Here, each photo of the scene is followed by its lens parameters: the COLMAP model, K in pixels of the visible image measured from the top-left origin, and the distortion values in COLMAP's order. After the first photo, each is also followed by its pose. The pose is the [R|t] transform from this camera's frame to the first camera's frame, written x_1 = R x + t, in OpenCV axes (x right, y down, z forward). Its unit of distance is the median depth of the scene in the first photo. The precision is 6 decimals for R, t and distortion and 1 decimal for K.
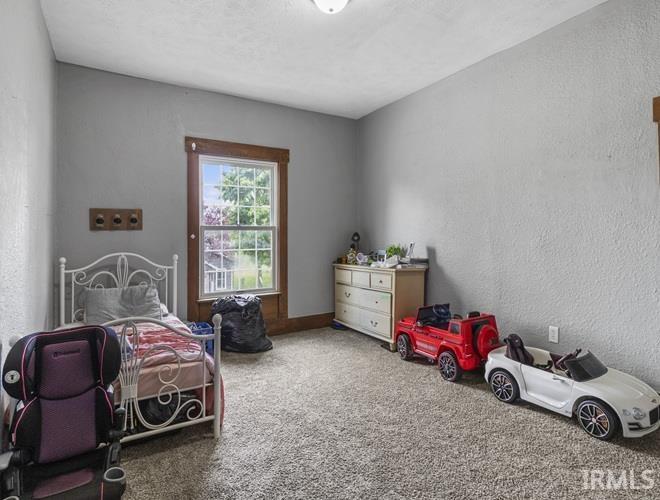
lens RADIAL K [[356.2, 0, 329.8], [0, 356.2, 242.0], [0, 0, 1]] dist [0.000375, -0.000267]
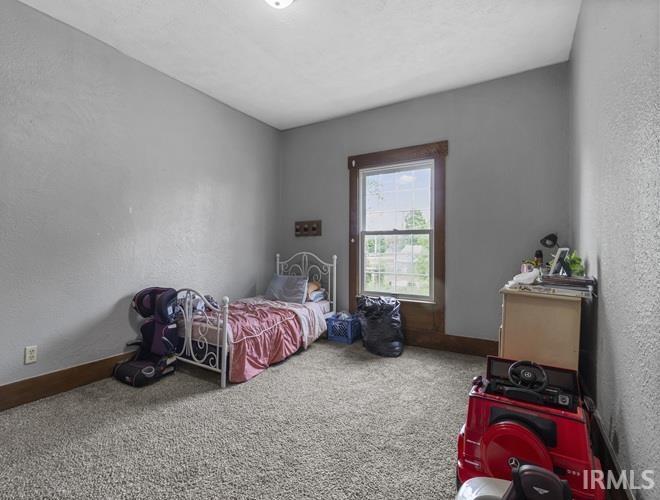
lens RADIAL K [[321.6, 0, 328.8], [0, 321.6, 247.1], [0, 0, 1]] dist [0.001761, 0.000258]
pose [[0.462021, 0.006454, -0.886845, 0.564681], [-0.017549, 0.999844, -0.001866, 0.010665], [0.886695, 0.016425, 0.462062, 0.477962]]
